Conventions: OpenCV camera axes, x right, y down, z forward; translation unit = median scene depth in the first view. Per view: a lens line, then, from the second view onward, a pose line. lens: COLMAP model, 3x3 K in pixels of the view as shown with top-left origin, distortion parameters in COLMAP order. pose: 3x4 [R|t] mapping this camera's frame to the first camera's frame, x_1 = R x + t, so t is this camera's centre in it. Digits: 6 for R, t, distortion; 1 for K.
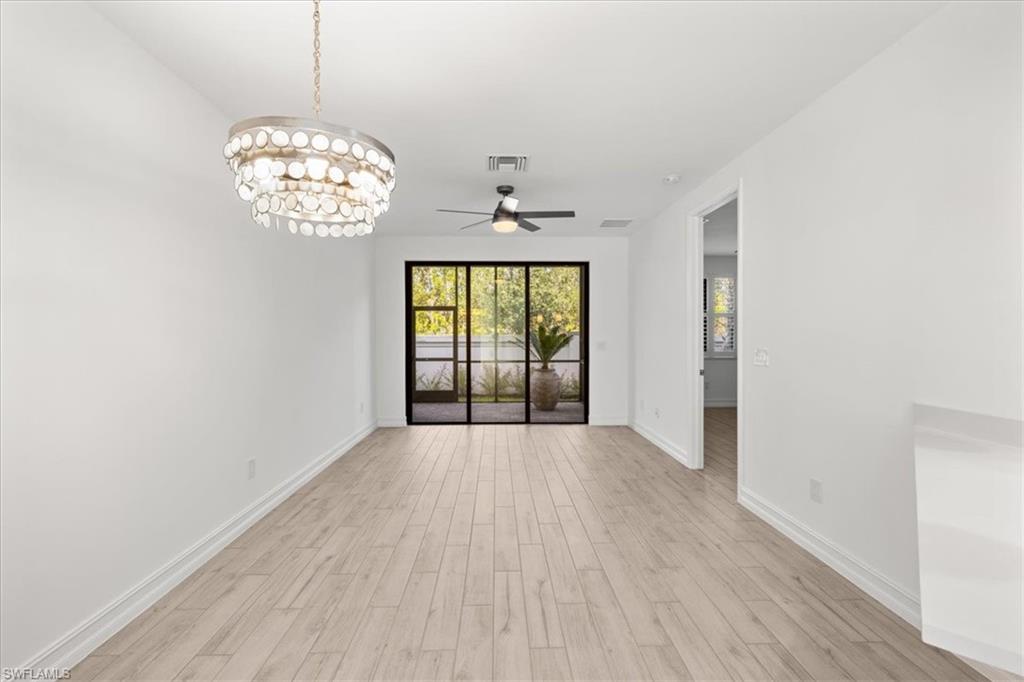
lens RADIAL K [[433.9, 0, 507.6], [0, 433.9, 335.7], [0, 0, 1]] dist [0.000996, 0.000189]
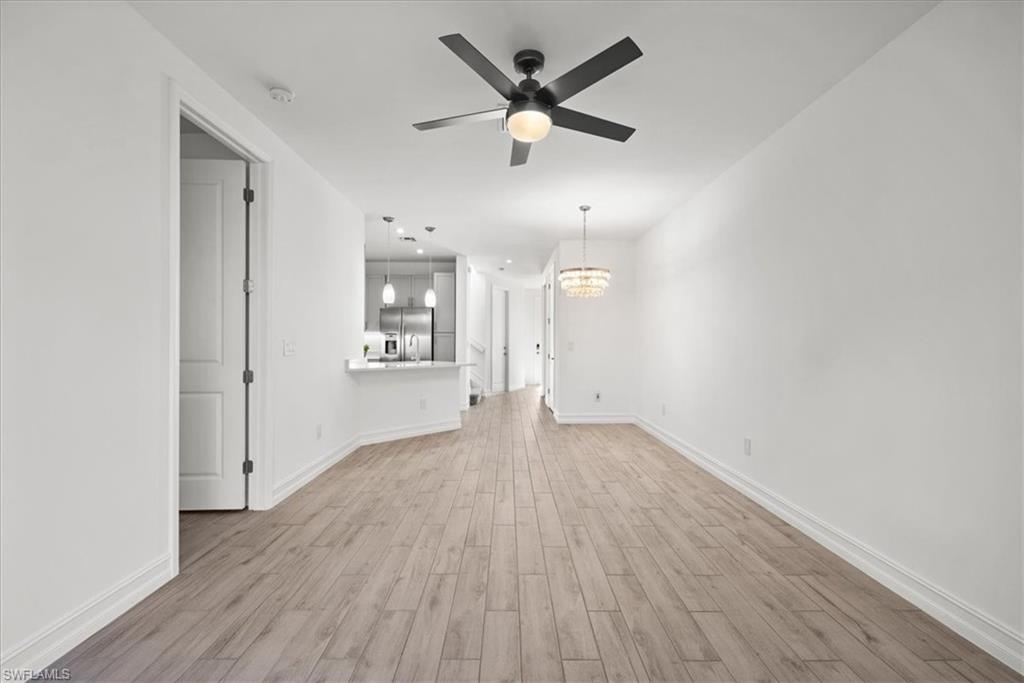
lens RADIAL K [[433.9, 0, 507.6], [0, 433.9, 336.2], [0, 0, 1]] dist [0.000996, 0.000189]
pose [[-0.999622, -0.002037, 0.027402, 0.003349], [-0.002261, 0.999964, -0.008139, 0.013725], [-0.027384, -0.008198, -0.999591, 1.026918]]
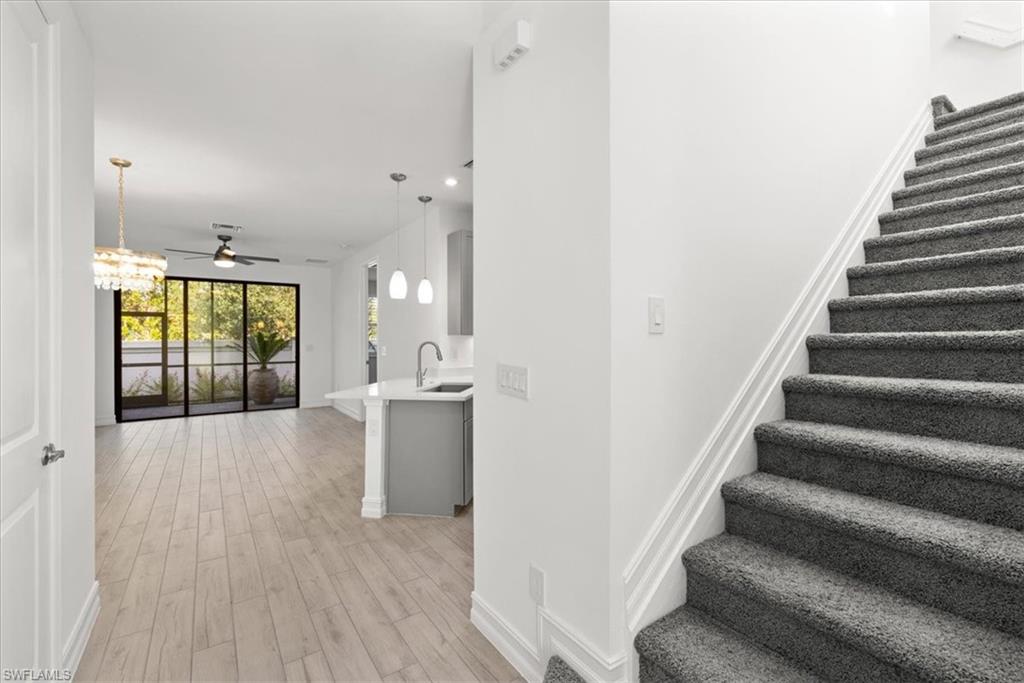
lens RADIAL K [[433.9, 0, 507.6], [0, 433.9, 336.2], [0, 0, 1]] dist [0.000996, 0.000189]
pose [[0.836129, -0.001426, 0.548531, -0.007590], [0.006001, 0.999961, -0.006549, -0.000567], [-0.548500, 0.008768, 0.836105, -0.455339]]
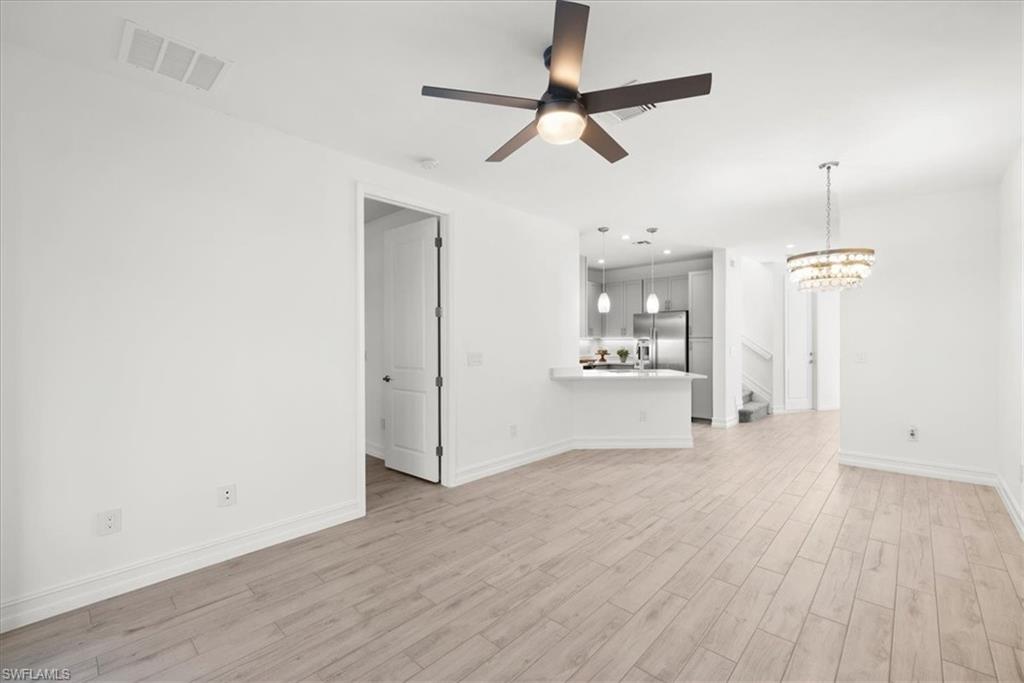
lens RADIAL K [[430.6, 0, 508.9], [0, 430.6, 336.9], [0, 0, 1]] dist [0.000987, 0.000360]
pose [[-0.708604, 0.009612, 0.705541, -0.210028], [0.007511, 0.999953, -0.006080, -0.005193], [-0.705567, 0.000991, -0.708643, 0.921716]]
